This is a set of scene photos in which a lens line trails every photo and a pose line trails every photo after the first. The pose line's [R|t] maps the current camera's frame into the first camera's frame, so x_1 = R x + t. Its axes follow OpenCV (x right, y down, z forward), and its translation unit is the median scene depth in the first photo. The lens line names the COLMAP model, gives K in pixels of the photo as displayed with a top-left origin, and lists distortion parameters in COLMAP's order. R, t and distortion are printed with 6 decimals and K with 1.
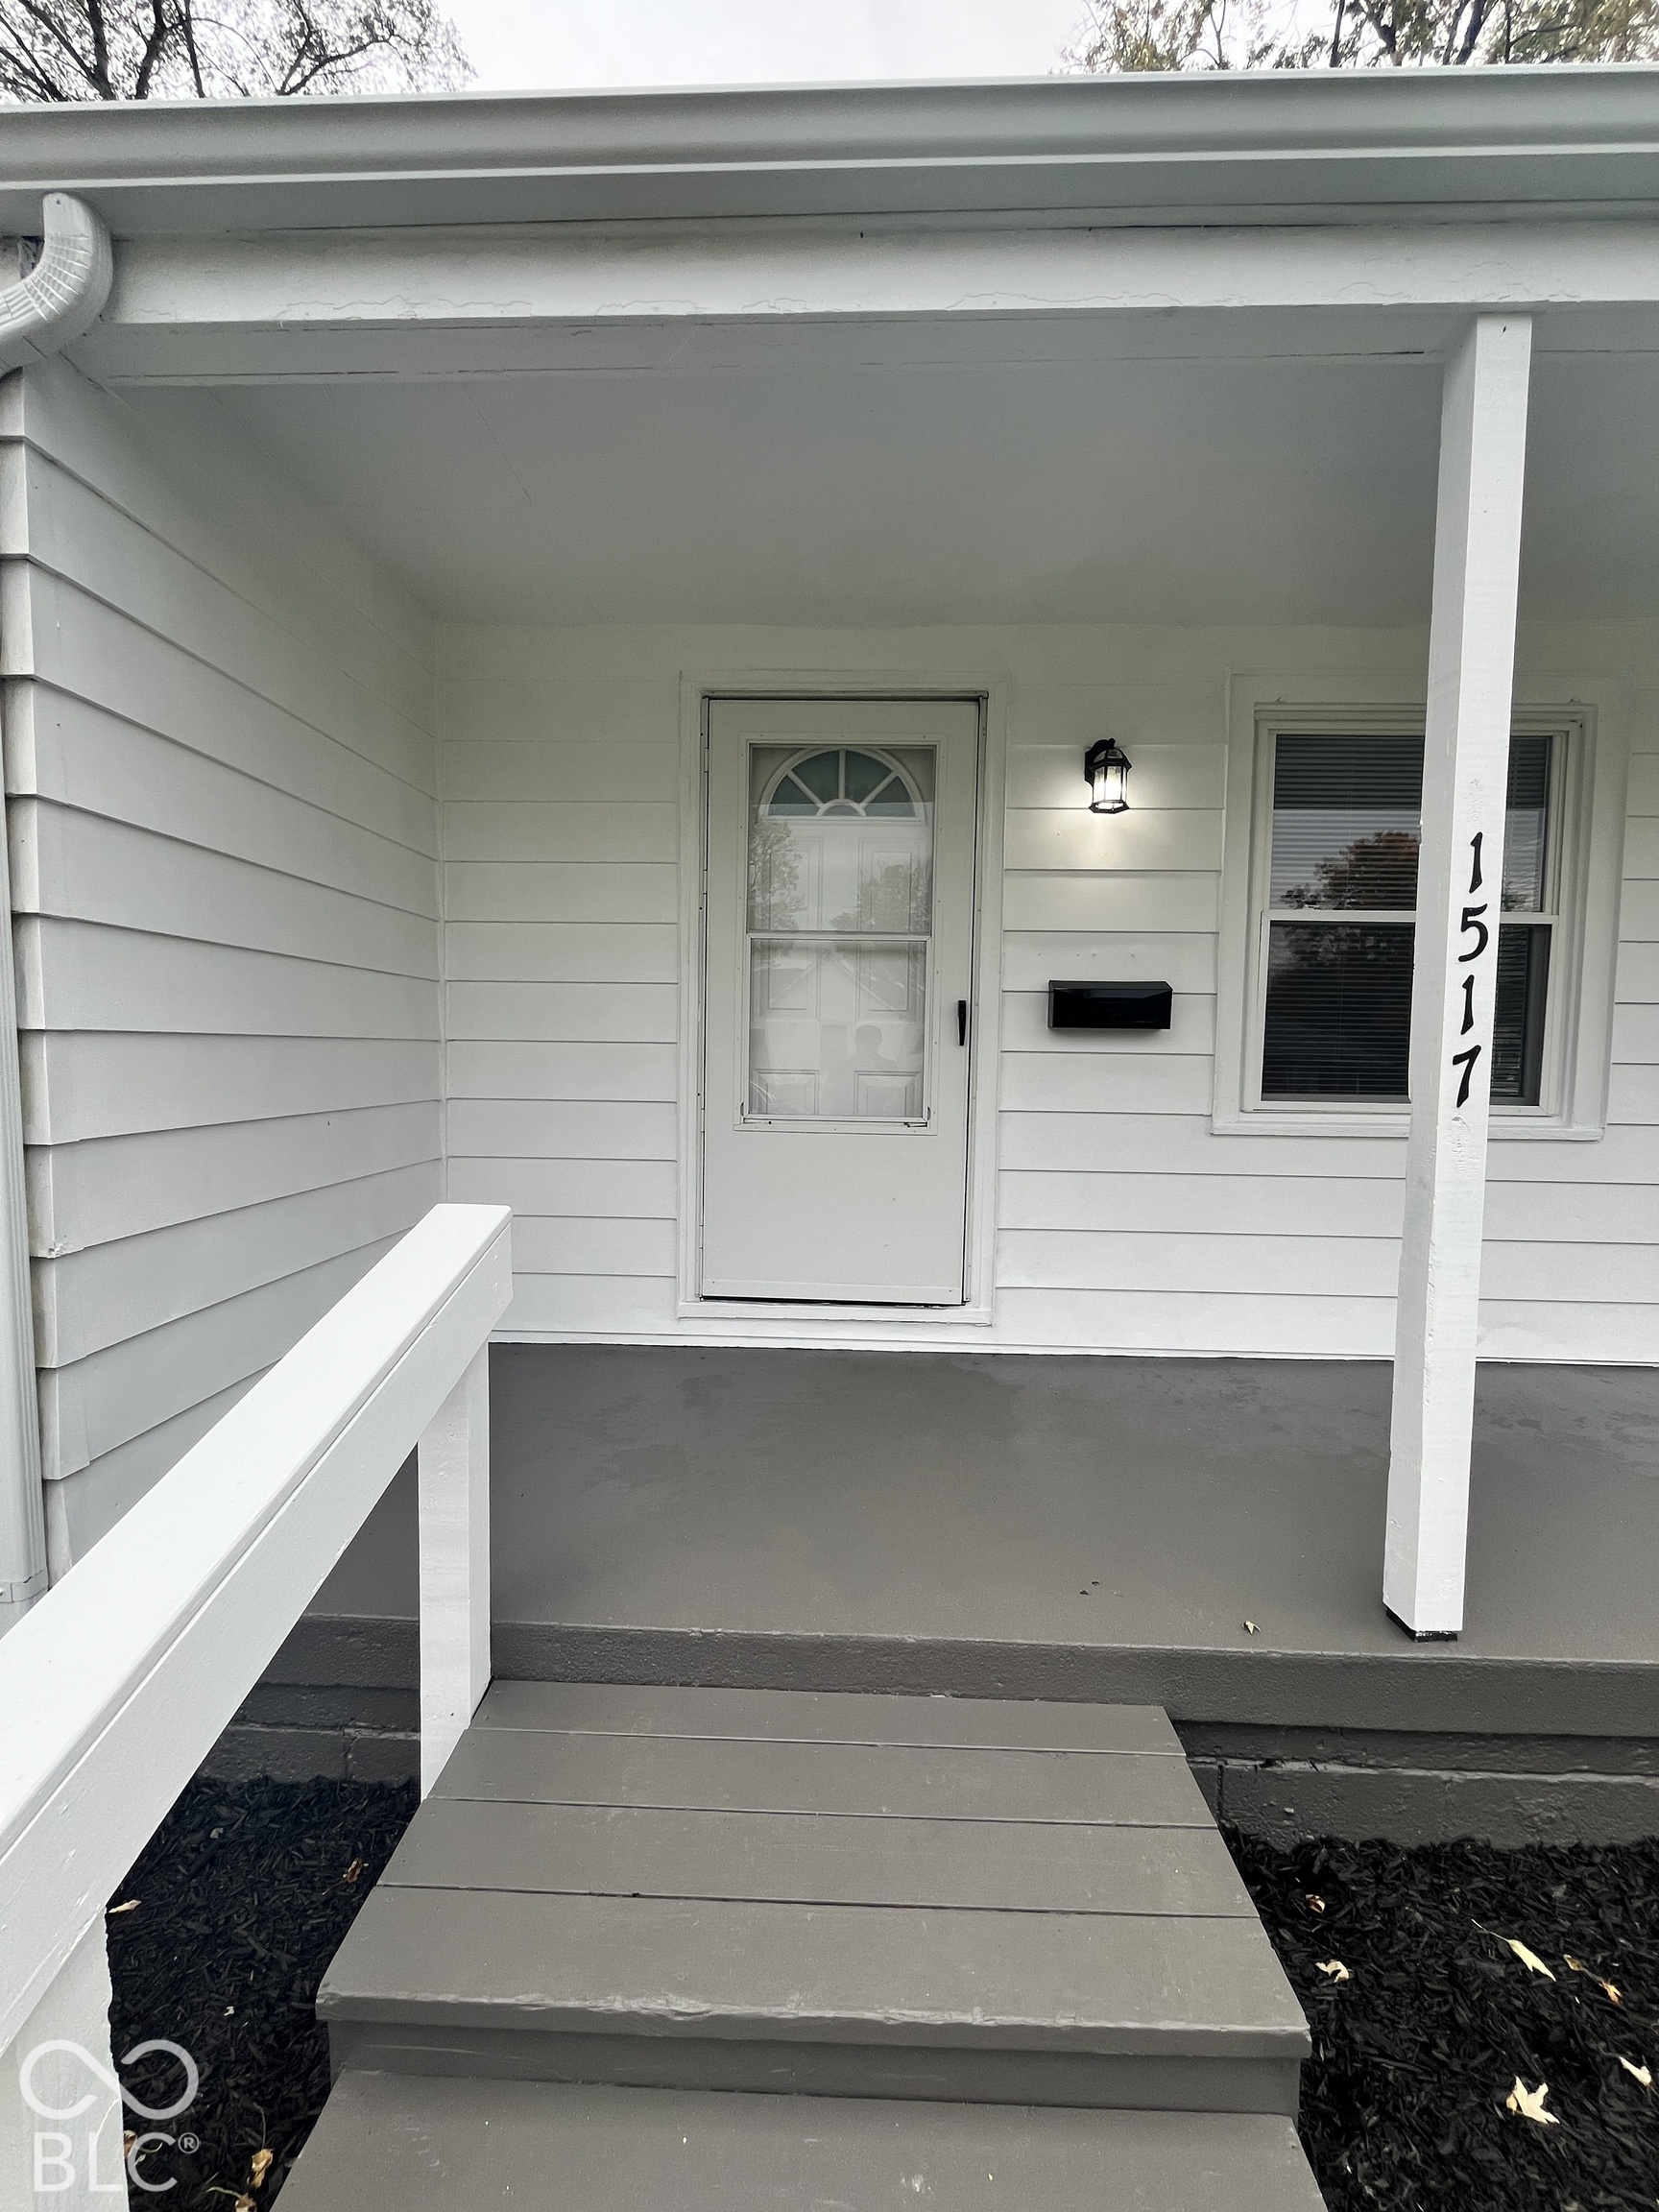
lens RADIAL K [[895.9, 0, 829.5], [0, 895.9, 1106.0], [0, 0, 1]] dist [-0.003633, 0.000680]
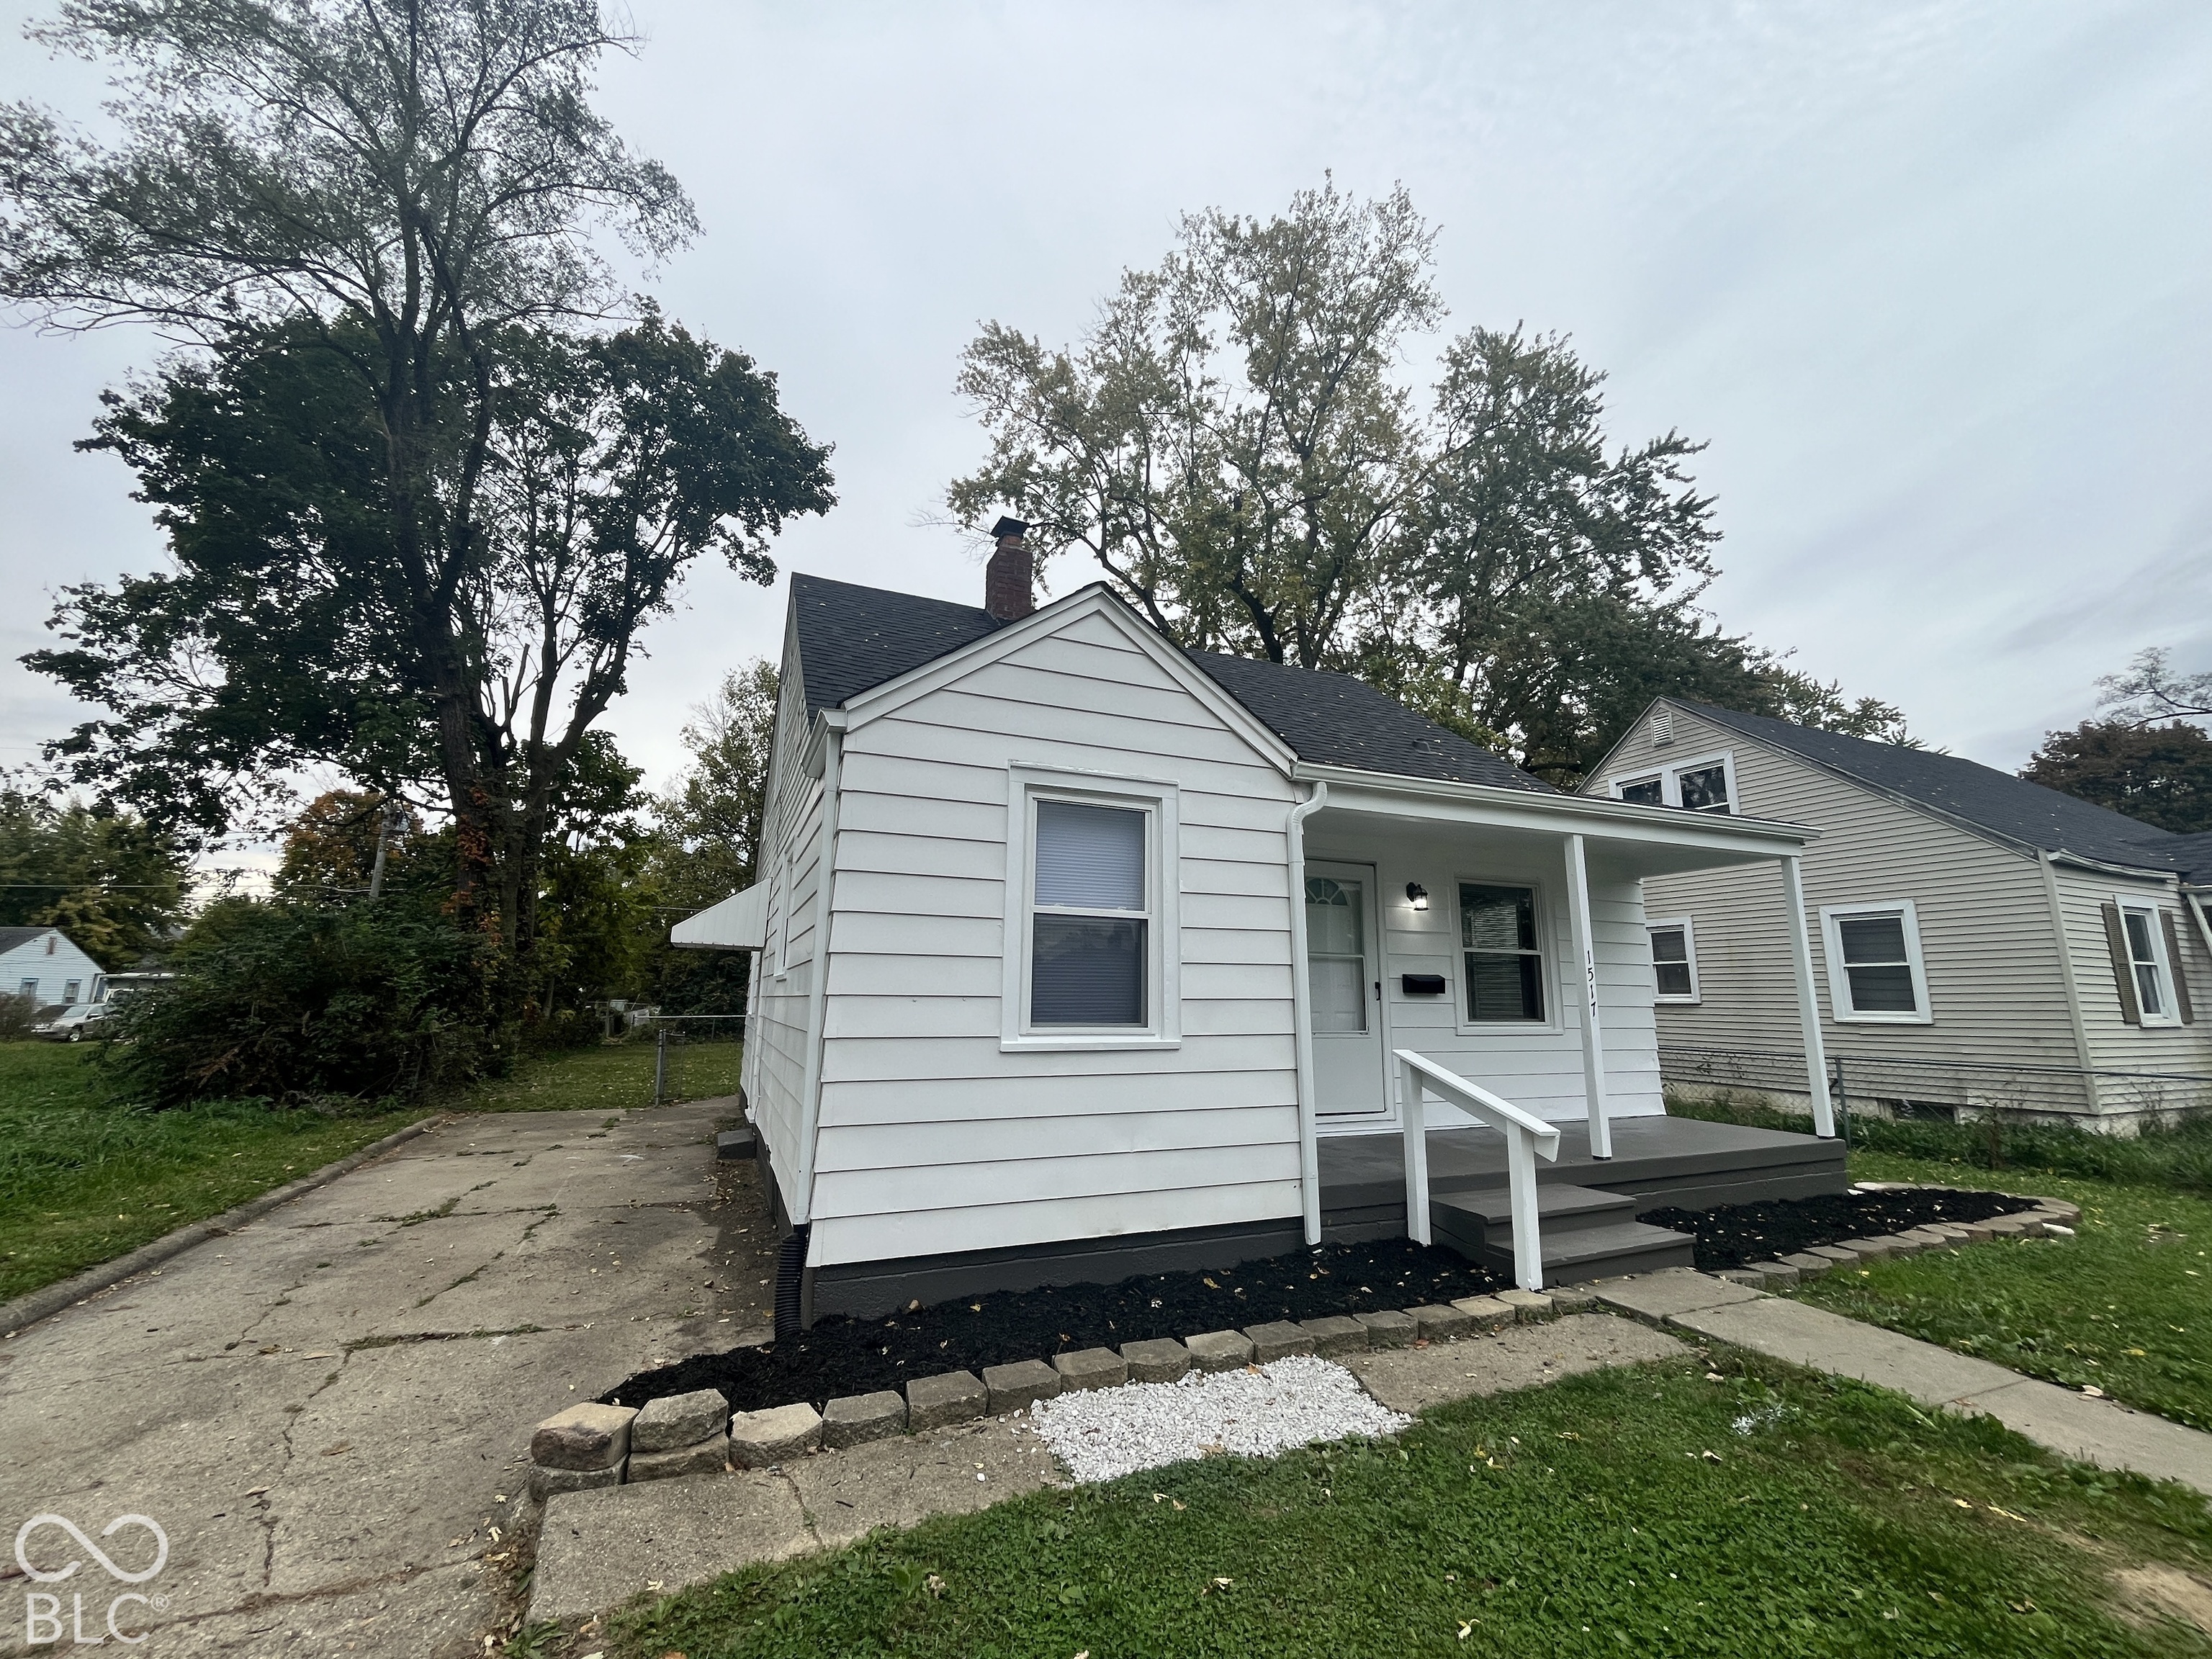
lens RADIAL K [[893.3, 0, 1107.0], [0, 893.3, 836.6], [0, 0, 1]] dist [-0.003239, -0.000891]
pose [[0.909344, 0.070687, 0.409996, -1.572549], [0.026007, 0.973876, -0.225587, 0.029667], [-0.415232, 0.215799, 0.883750, -0.965908]]
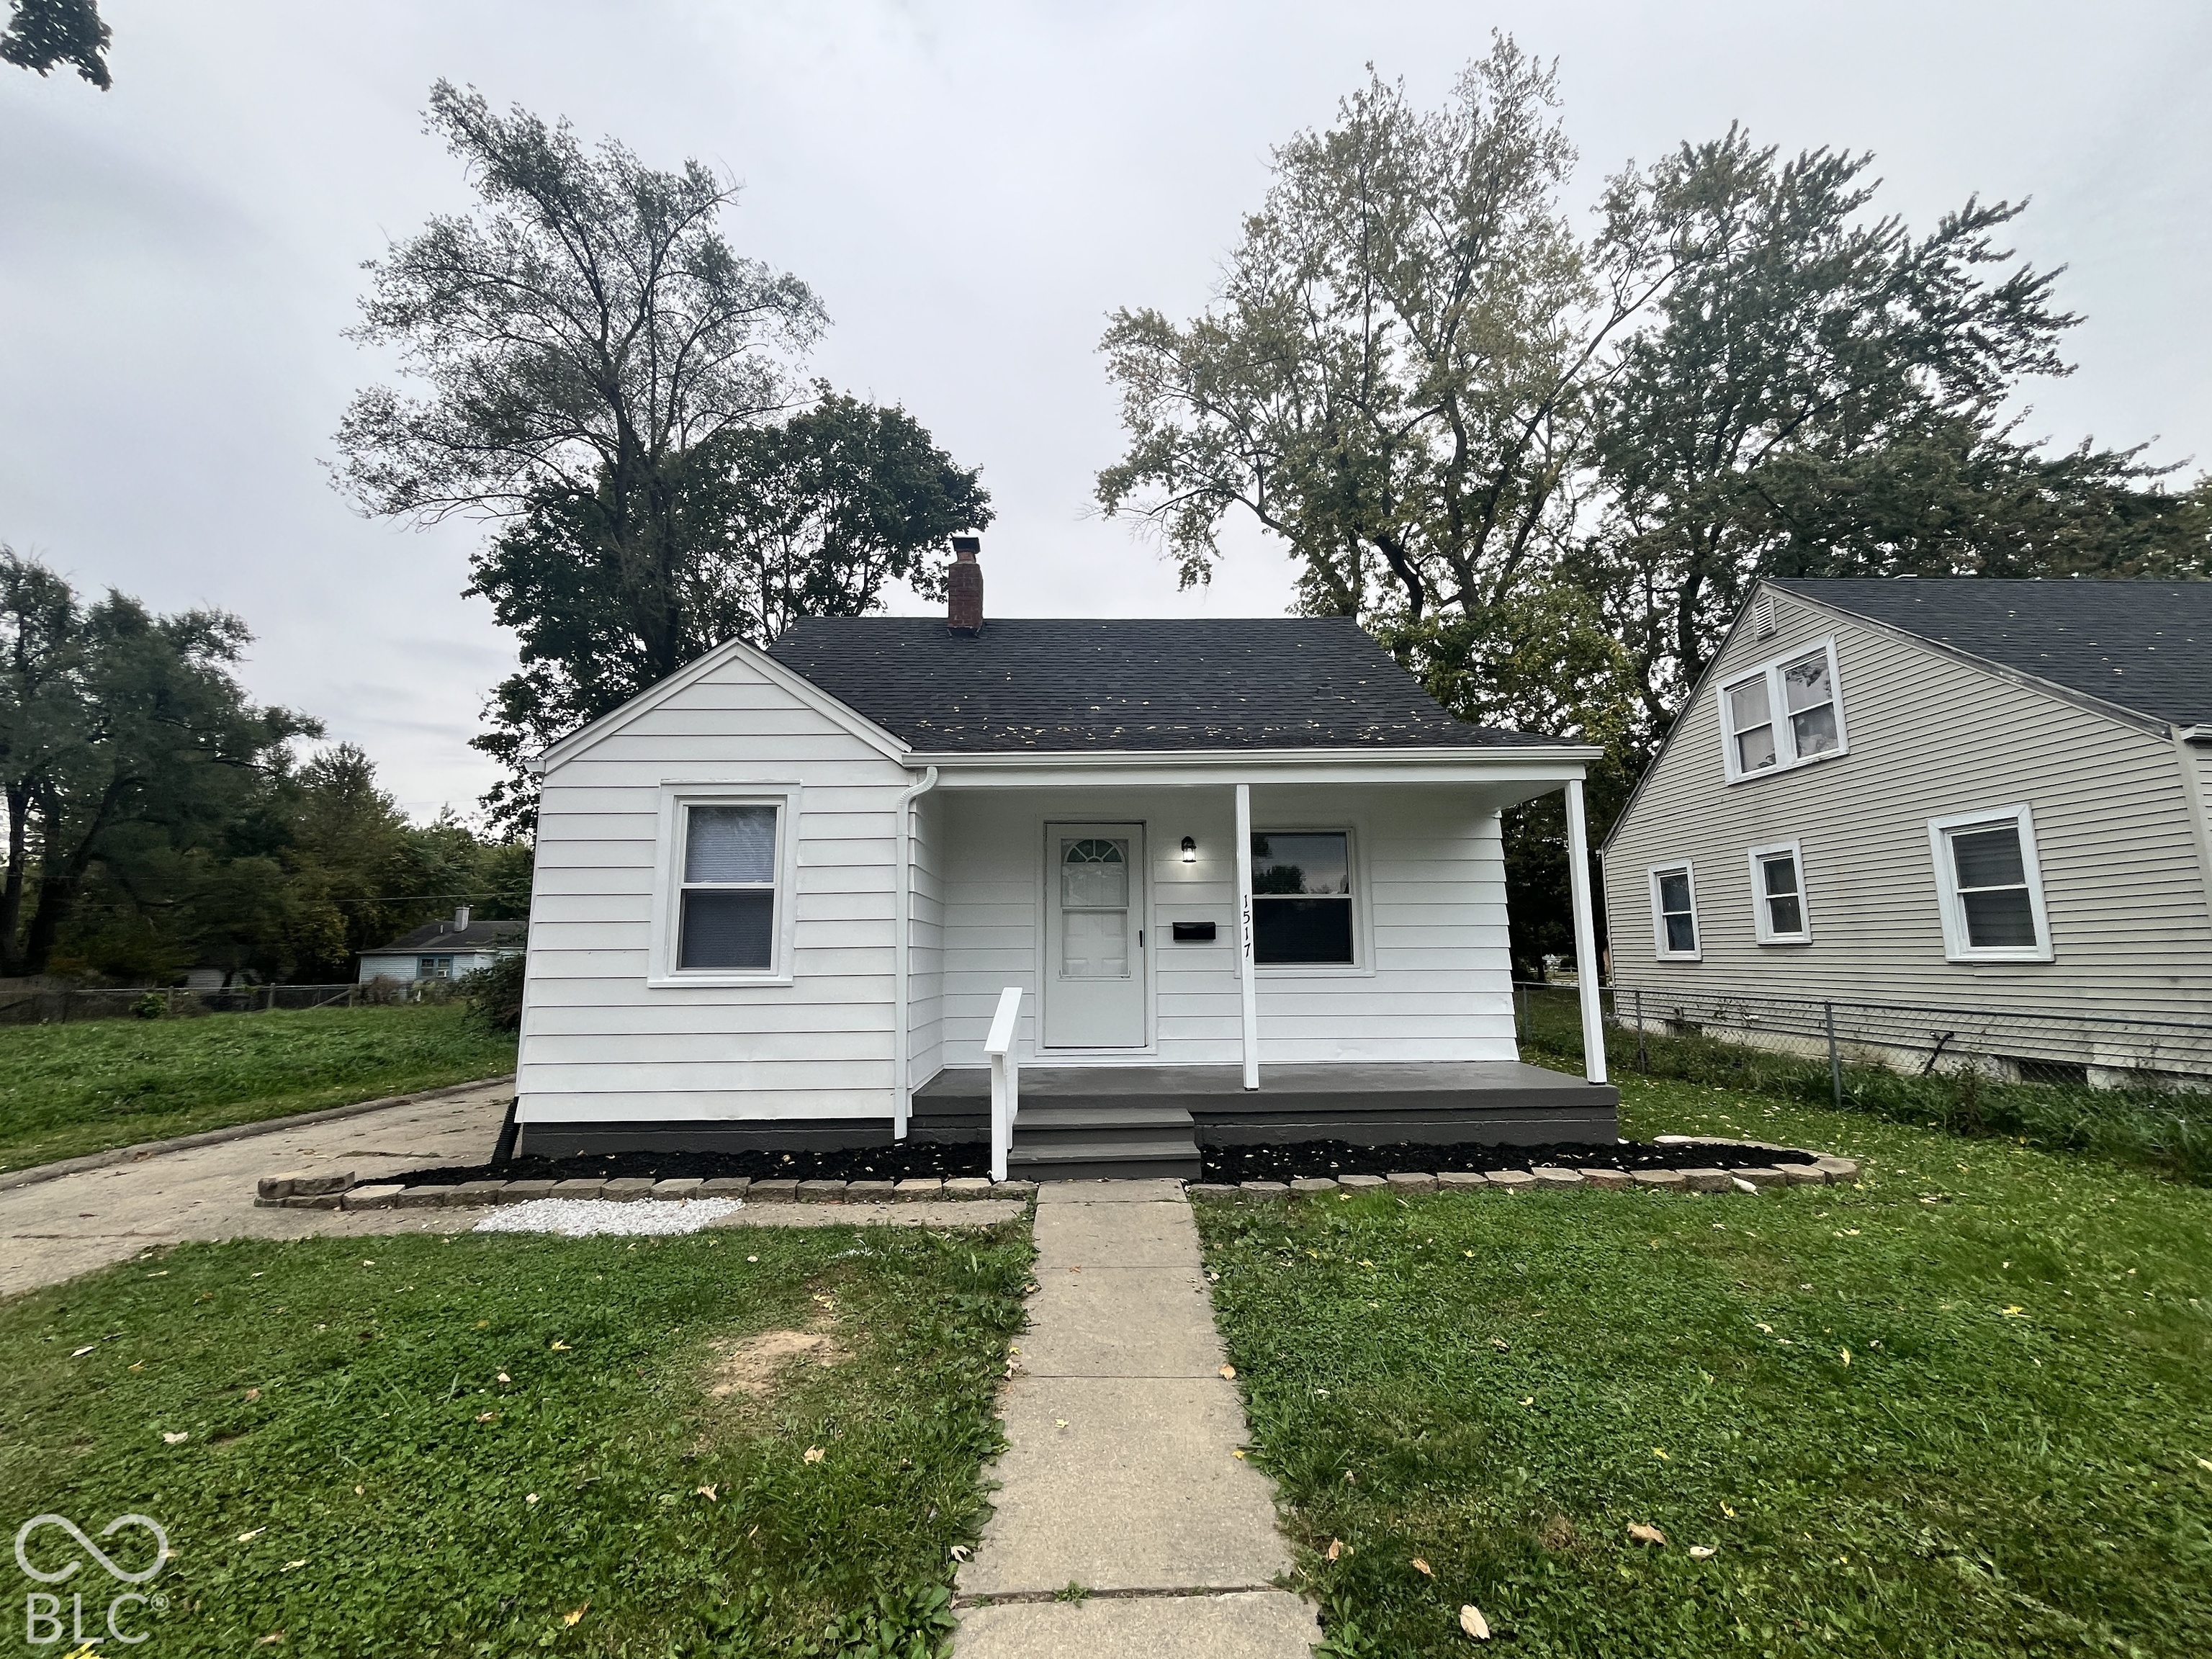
lens RADIAL K [[895.9, 0, 1102.2], [0, 895.9, 832.2], [0, 0, 1]] dist [-0.003633, 0.000680]
pose [[0.998645, -0.015454, 0.049693, -0.099778], [0.024982, 0.980032, -0.197265, 0.124429], [-0.045652, 0.198239, 0.979090, -1.712284]]
